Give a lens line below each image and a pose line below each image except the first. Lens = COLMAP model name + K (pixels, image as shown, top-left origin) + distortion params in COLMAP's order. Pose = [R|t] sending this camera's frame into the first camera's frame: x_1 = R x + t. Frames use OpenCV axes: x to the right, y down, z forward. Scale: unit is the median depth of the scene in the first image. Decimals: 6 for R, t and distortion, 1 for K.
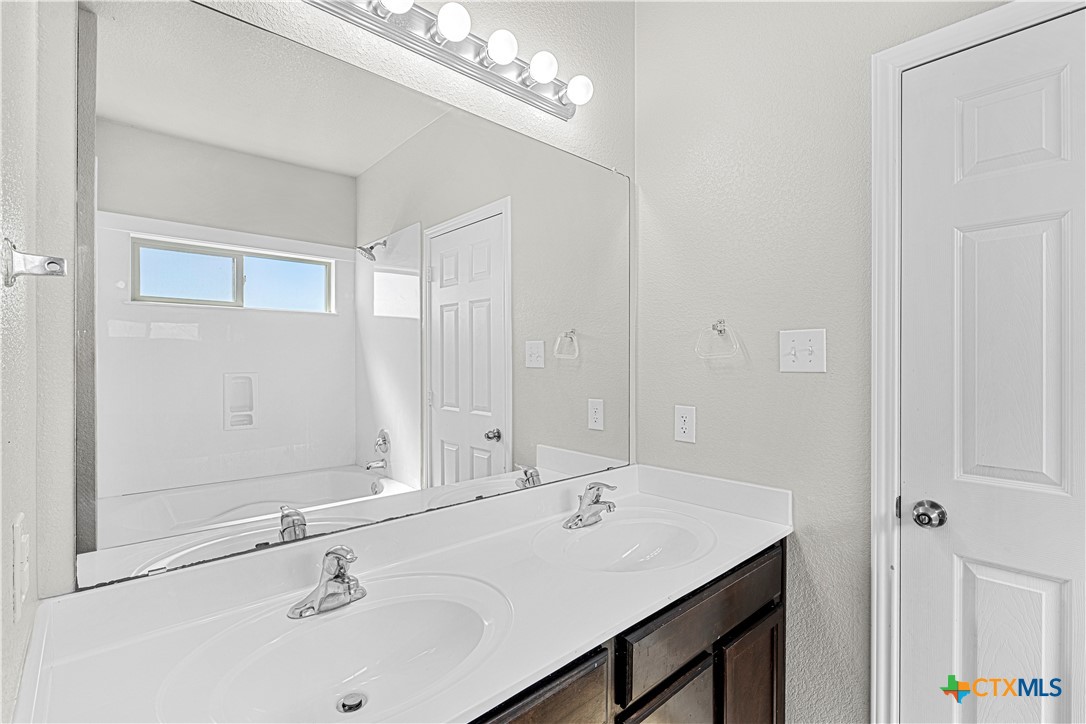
lens RADIAL K [[492.7, 0, 550.8], [0, 492.7, 359.8], [0, 0, 1]] dist [0.008359, -0.004914]
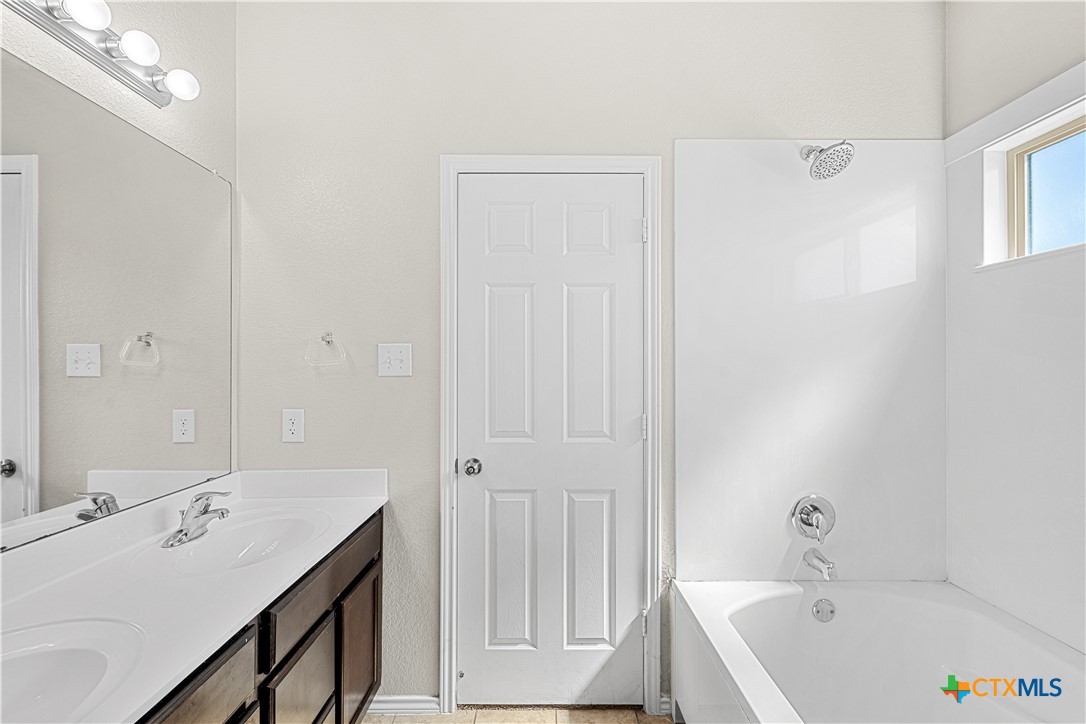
lens RADIAL K [[492.7, 0, 542.7], [0, 492.7, 364.2], [0, 0, 1]] dist [0.008359, -0.004914]
pose [[0.675980, 0.001152, 0.736919, -0.184204], [0.001955, 0.999992, -0.003357, -0.001167], [-0.736917, 0.003710, 0.675973, -0.166140]]
